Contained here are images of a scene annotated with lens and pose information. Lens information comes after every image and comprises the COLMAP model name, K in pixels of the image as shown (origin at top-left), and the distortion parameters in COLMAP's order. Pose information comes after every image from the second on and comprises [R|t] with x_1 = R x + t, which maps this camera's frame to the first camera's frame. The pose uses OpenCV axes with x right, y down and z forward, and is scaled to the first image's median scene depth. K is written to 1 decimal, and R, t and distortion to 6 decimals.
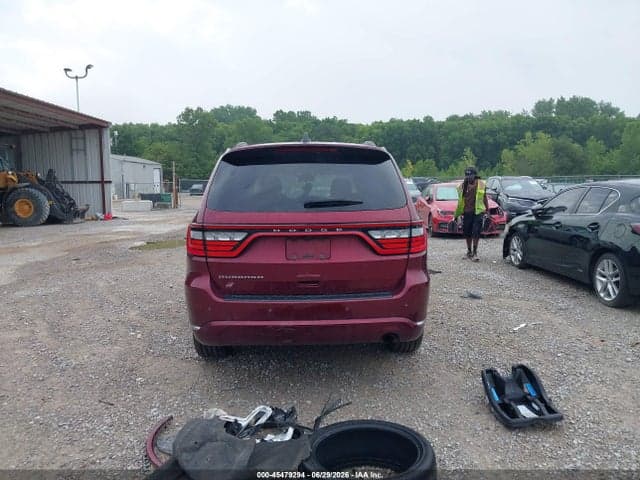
lens RADIAL K [[485.5, 0, 317.0], [0, 485.5, 240.0], [0, 0, 1]] dist [0.005561, -0.002874]
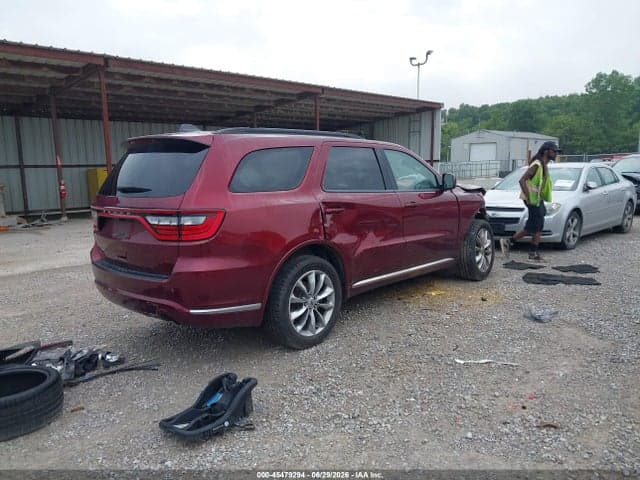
lens RADIAL K [[485.5, 0, 317.0], [0, 485.5, 240.0], [0, 0, 1]] dist [0.005561, -0.002874]
pose [[0.721904, 0.094271, -0.685542, 0.565411], [-0.061839, 0.995502, 0.071776, -0.033733], [0.689225, -0.009422, 0.724486, 0.235887]]
